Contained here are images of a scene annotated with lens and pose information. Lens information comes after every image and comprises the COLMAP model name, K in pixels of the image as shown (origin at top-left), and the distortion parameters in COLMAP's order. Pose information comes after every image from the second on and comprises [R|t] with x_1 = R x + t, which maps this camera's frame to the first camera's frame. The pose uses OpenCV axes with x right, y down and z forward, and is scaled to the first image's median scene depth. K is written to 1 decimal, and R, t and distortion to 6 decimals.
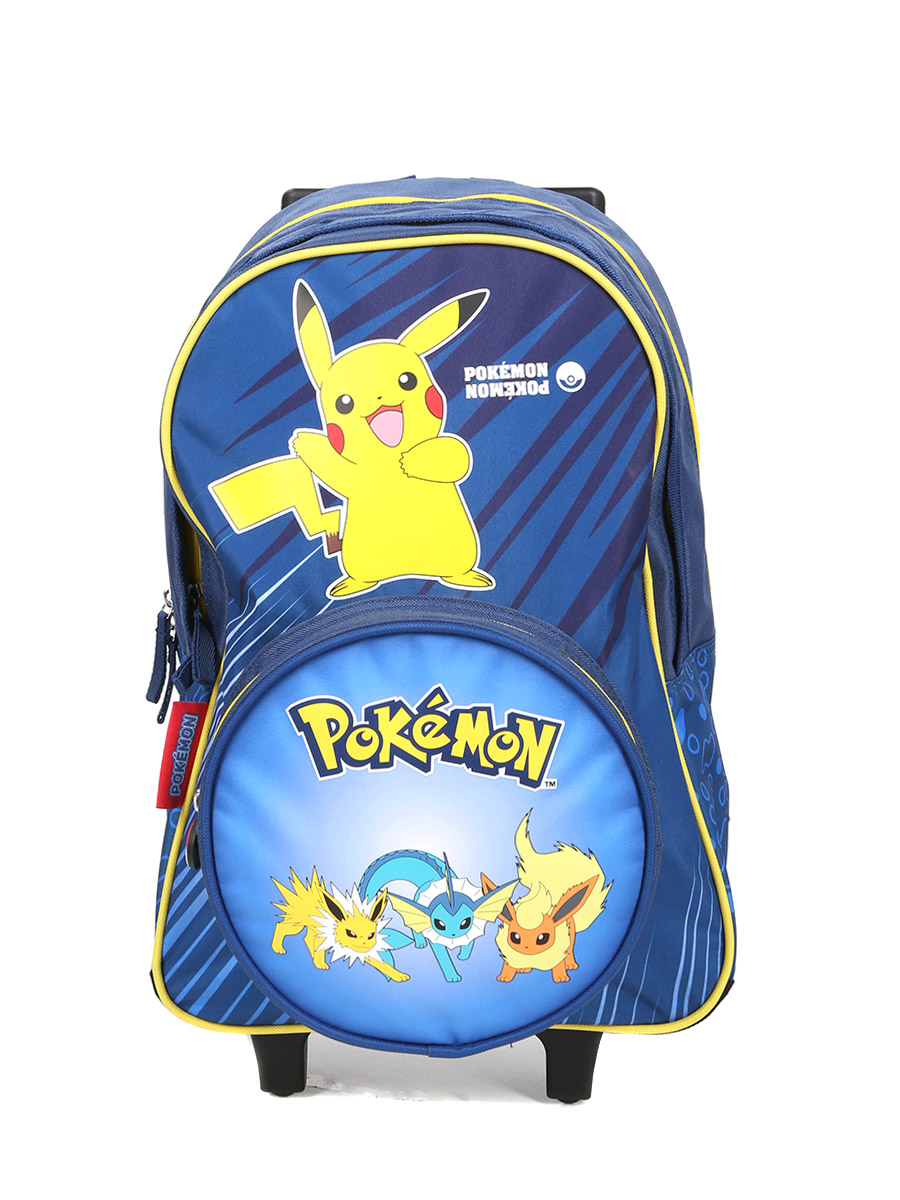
lens RADIAL K [[2048.6, 0, 450.0], [0, 2048.6, 600.0], [0, 0, 1]] dist [0.035391, -0.004463]
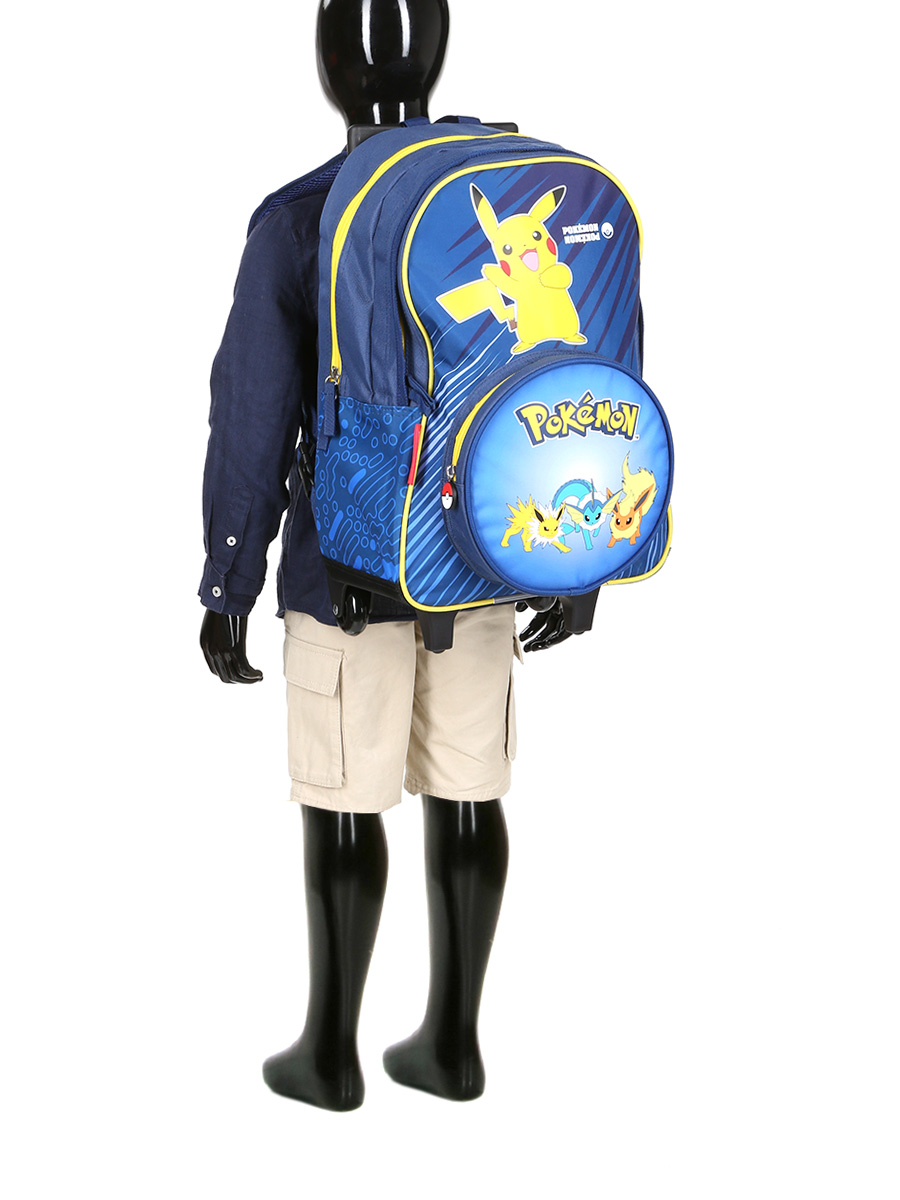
lens RADIAL K [[2048.6, 0, 450.0], [0, 2048.6, 600.0], [0, 0, 1]] dist [0.035391, -0.004463]
pose [[0.859631, -0.124205, 0.495588, -1.071556], [0.109310, 0.992251, 0.059073, 0.106090], [-0.499084, 0.003392, 0.866547, -0.598187]]
